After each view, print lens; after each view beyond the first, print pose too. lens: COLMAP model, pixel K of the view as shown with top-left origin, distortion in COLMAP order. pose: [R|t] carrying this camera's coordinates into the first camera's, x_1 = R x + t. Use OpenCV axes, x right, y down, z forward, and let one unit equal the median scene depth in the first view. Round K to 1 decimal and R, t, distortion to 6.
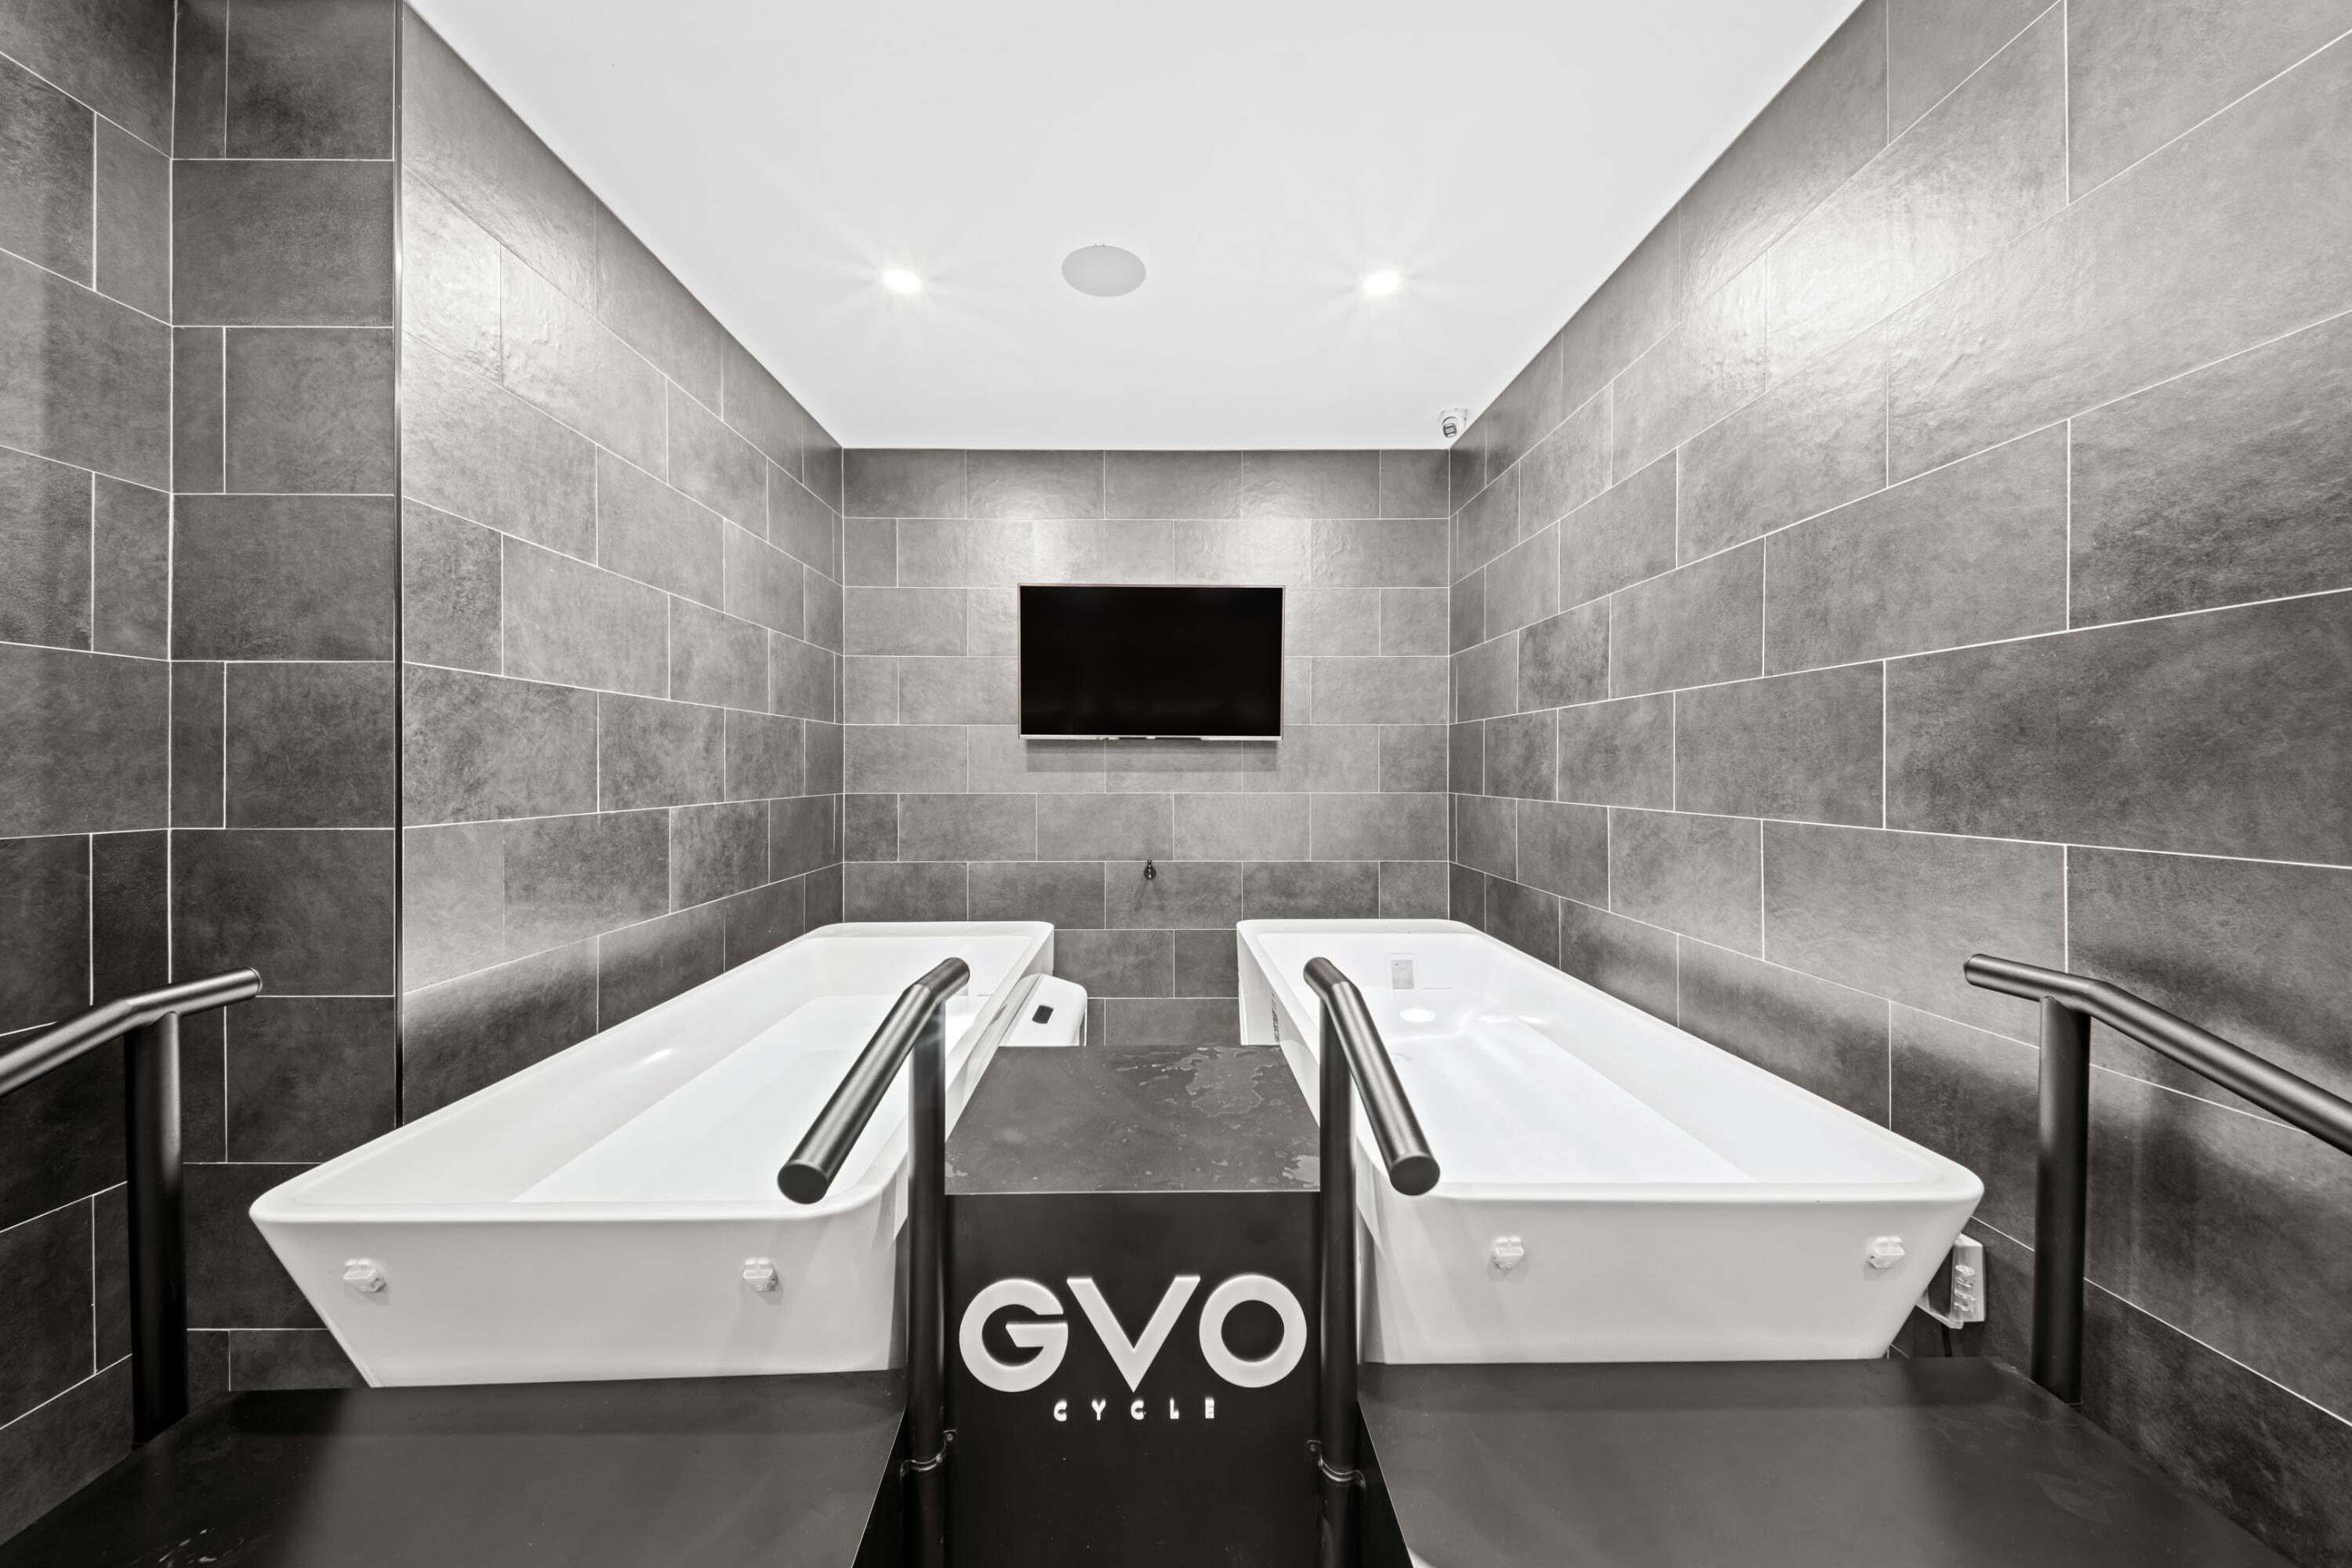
lens RADIAL K [[842.5, 0, 1171.9], [0, 842.5, 767.7], [0, 0, 1]] dist [0.033117, -0.012767]
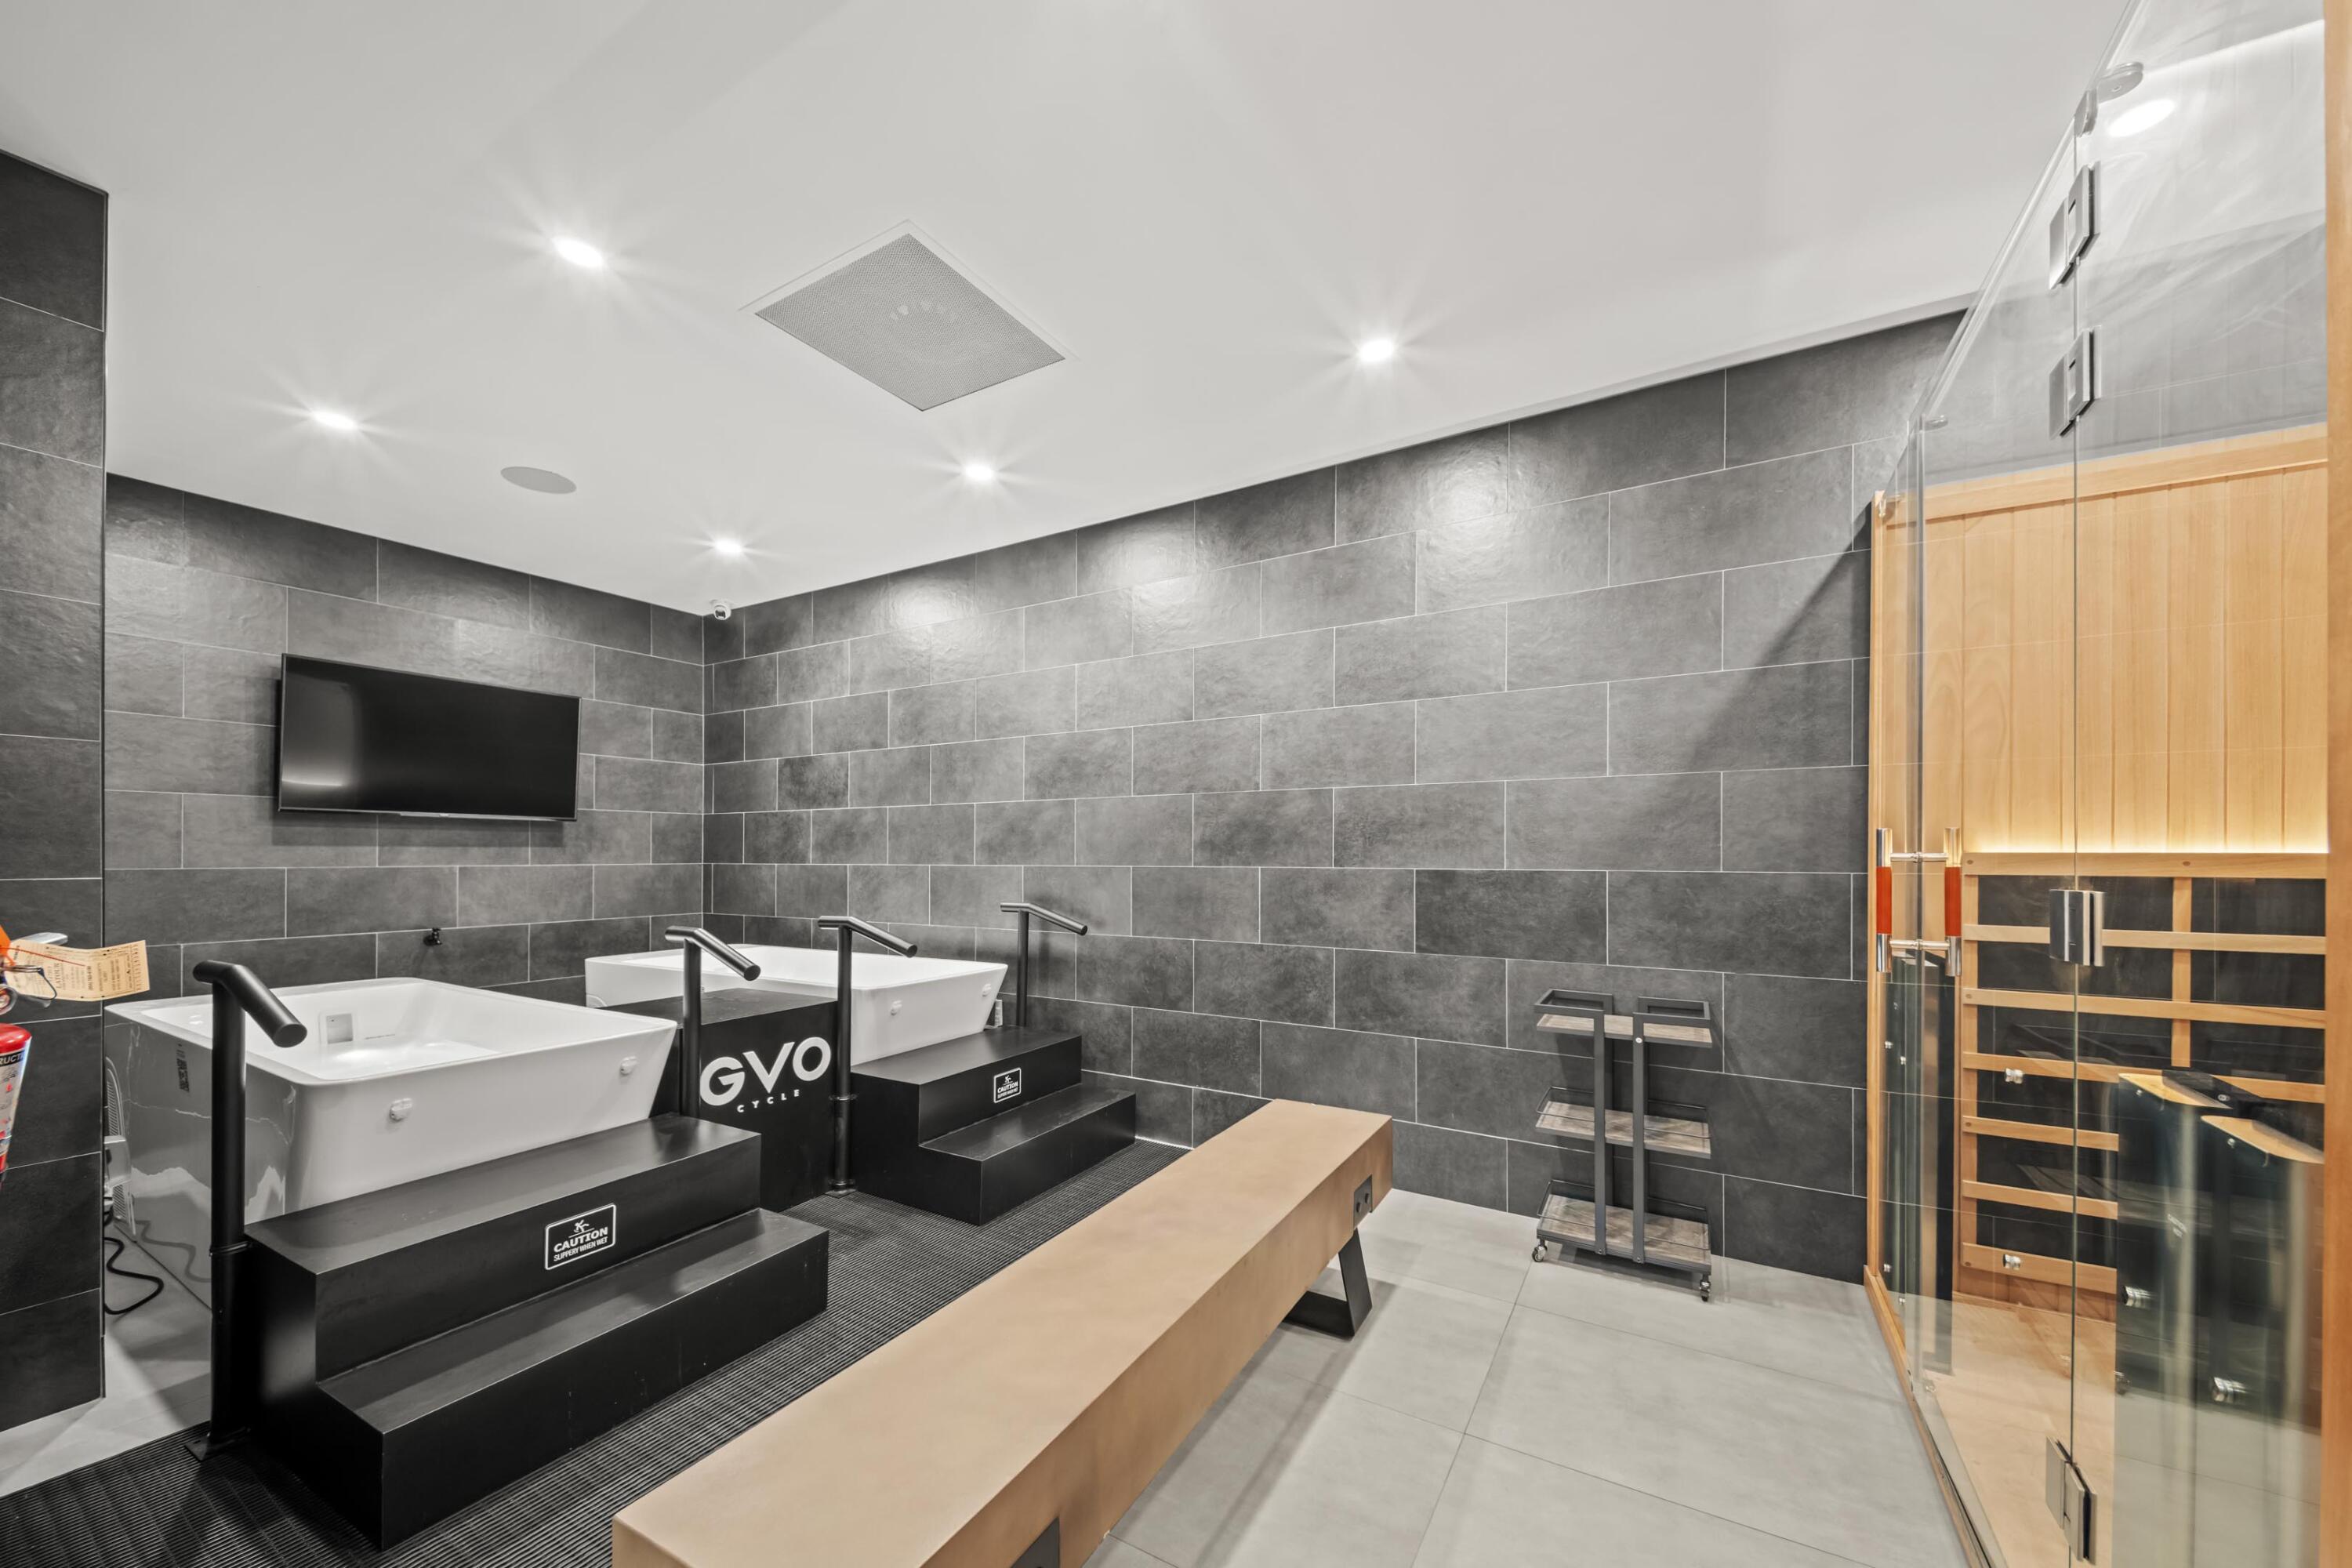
lens RADIAL K [[855.6, 0, 1171.2], [0, 855.6, 853.9], [0, 0, 1]] dist [-0.000481, -0.000042]
pose [[0.520200, 0.001041, 0.854044, -0.664090], [0.000140, 0.999999, -0.001304, 0.022445], [-0.854045, 0.000798, 0.520199, -0.540823]]
